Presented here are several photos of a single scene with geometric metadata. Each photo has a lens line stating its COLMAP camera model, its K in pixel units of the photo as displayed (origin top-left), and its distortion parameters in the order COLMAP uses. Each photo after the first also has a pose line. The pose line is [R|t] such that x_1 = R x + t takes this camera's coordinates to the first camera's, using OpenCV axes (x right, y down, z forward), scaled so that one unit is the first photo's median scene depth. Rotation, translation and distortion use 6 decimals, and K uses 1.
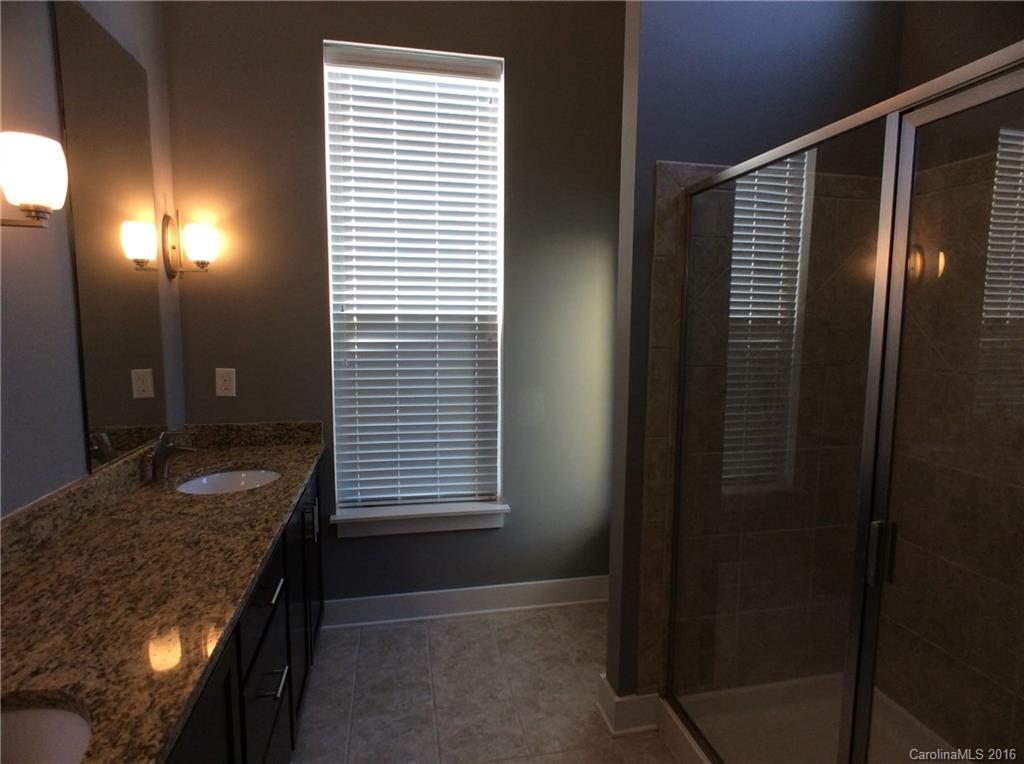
lens RADIAL K [[585.9, 0, 515.0], [0, 585.9, 381.7], [0, 0, 1]] dist [-0.011668, 0.011752]
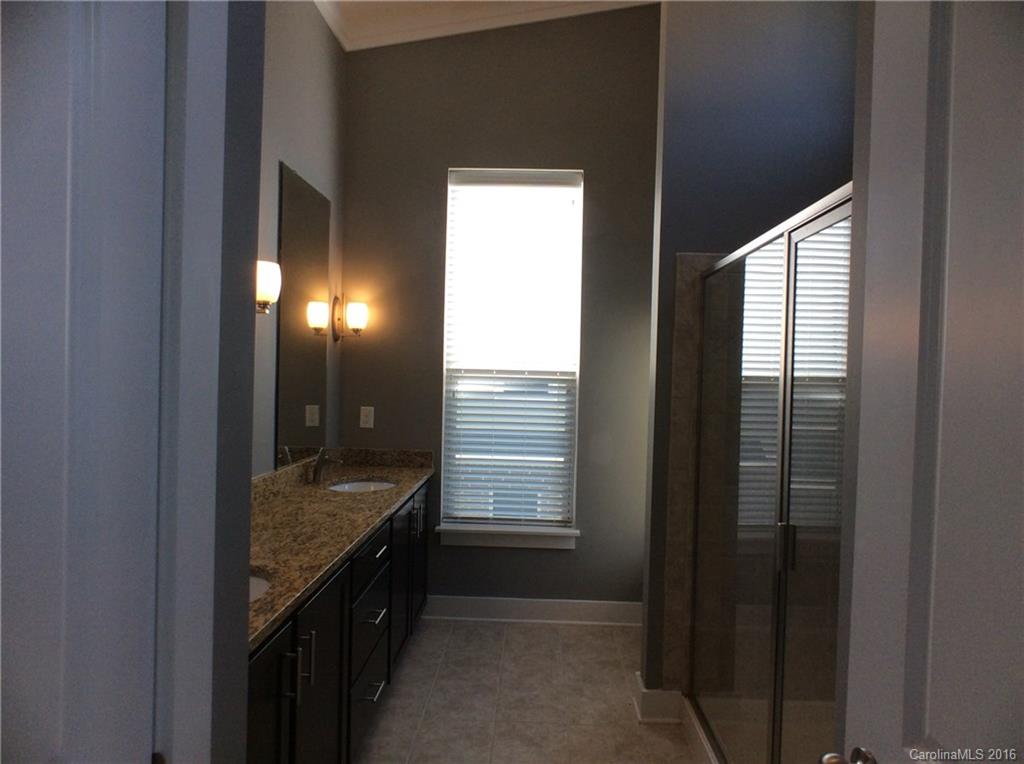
lens RADIAL K [[585.9, 0, 511.3], [0, 585.9, 382.6], [0, 0, 1]] dist [-0.011668, 0.011752]
pose [[0.969262, 0.019134, -0.245284, 0.183790], [-0.043028, 0.994789, -0.092429, 0.037282], [0.242237, 0.100142, 0.965035, -0.269310]]
